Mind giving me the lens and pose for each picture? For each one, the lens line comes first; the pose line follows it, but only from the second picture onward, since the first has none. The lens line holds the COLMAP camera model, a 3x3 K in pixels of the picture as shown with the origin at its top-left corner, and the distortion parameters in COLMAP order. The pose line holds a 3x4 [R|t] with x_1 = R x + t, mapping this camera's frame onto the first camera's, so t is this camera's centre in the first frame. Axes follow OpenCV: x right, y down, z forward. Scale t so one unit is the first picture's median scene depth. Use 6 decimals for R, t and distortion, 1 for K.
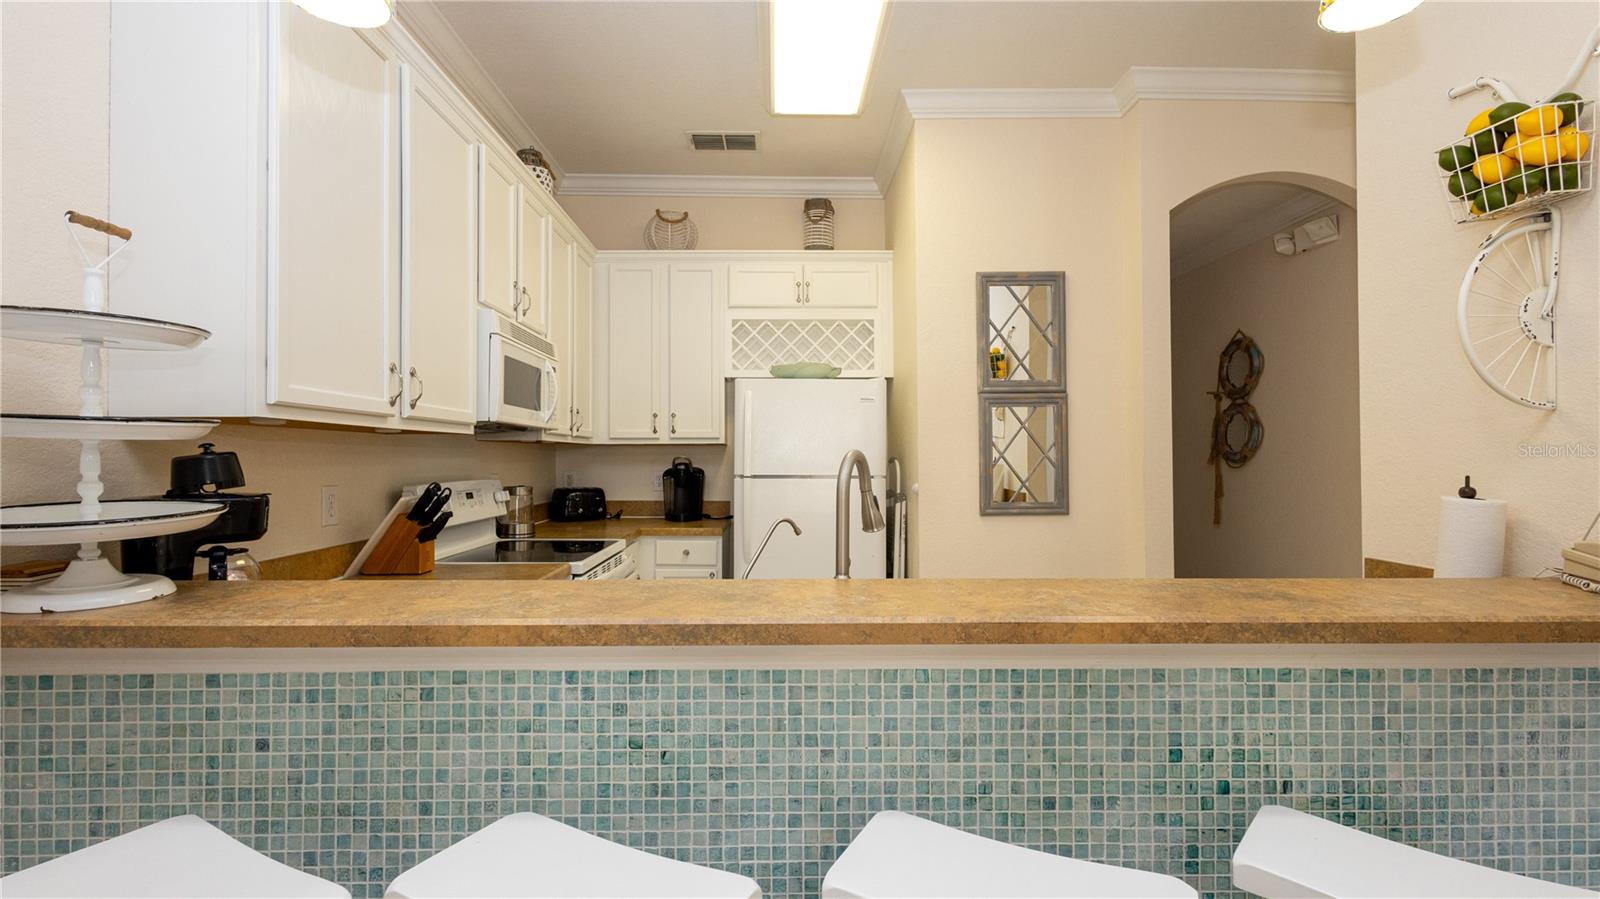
lens RADIAL K [[731.9, 0, 790.6], [0, 731.9, 456.7], [0, 0, 1]] dist [0.002379, -0.000930]
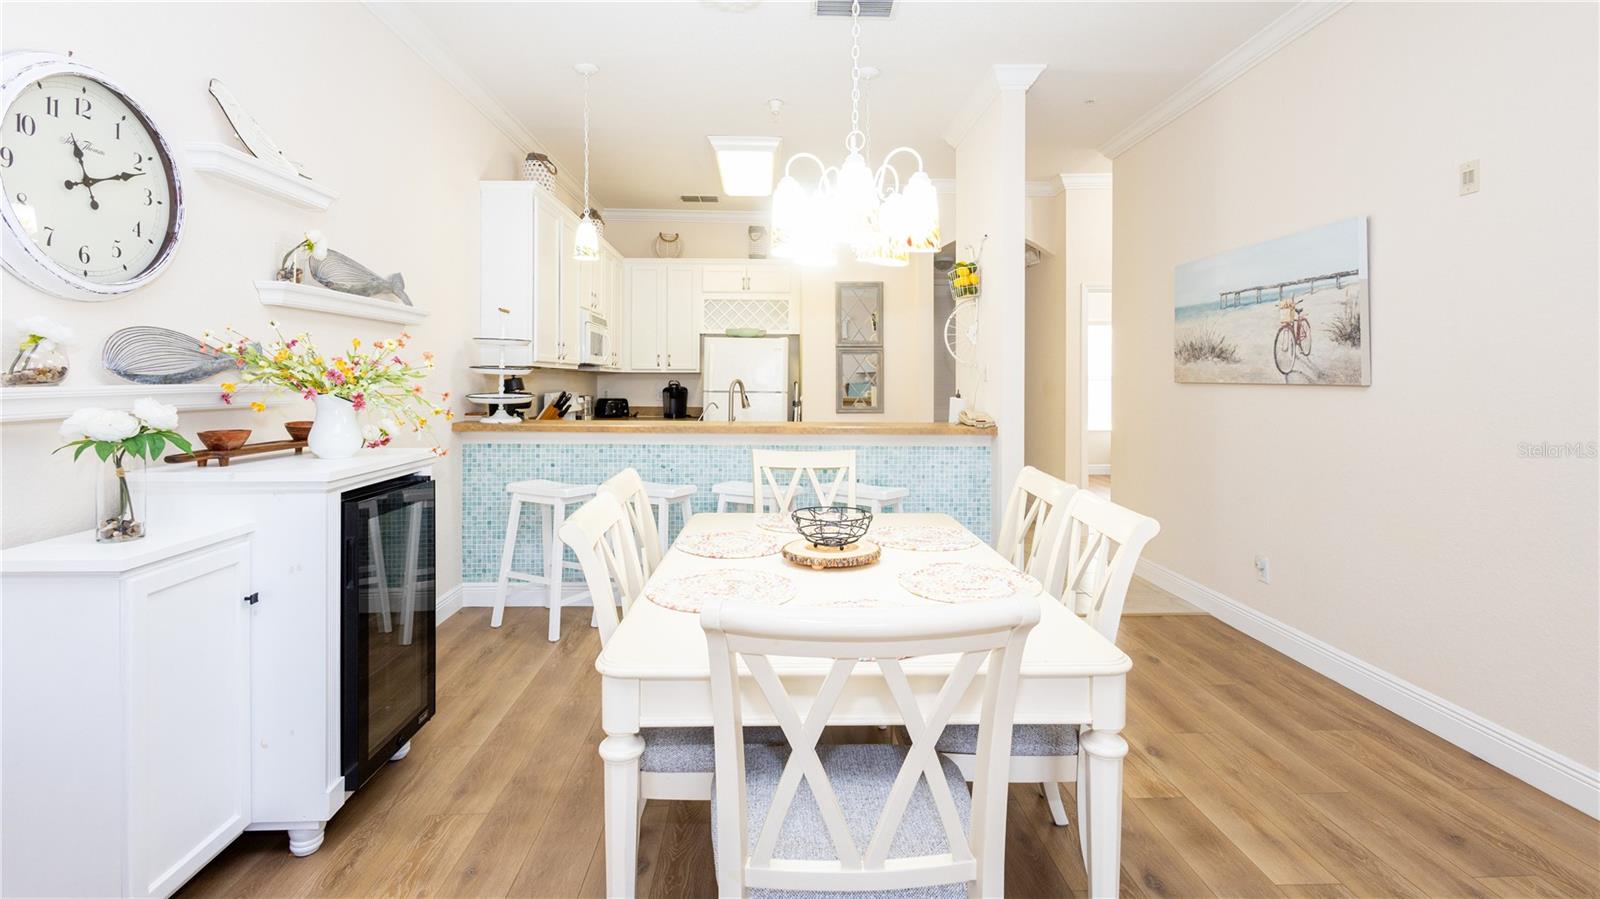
lens RADIAL K [[731.9, 0, 794.8], [0, 731.9, 403.8], [0, 0, 1]] dist [0.002379, -0.000930]
pose [[0.999720, 0.007536, 0.022421, 0.113015], [-0.008242, 0.999467, 0.031574, -0.001795], [-0.022171, -0.031750, 0.999250, -0.849240]]
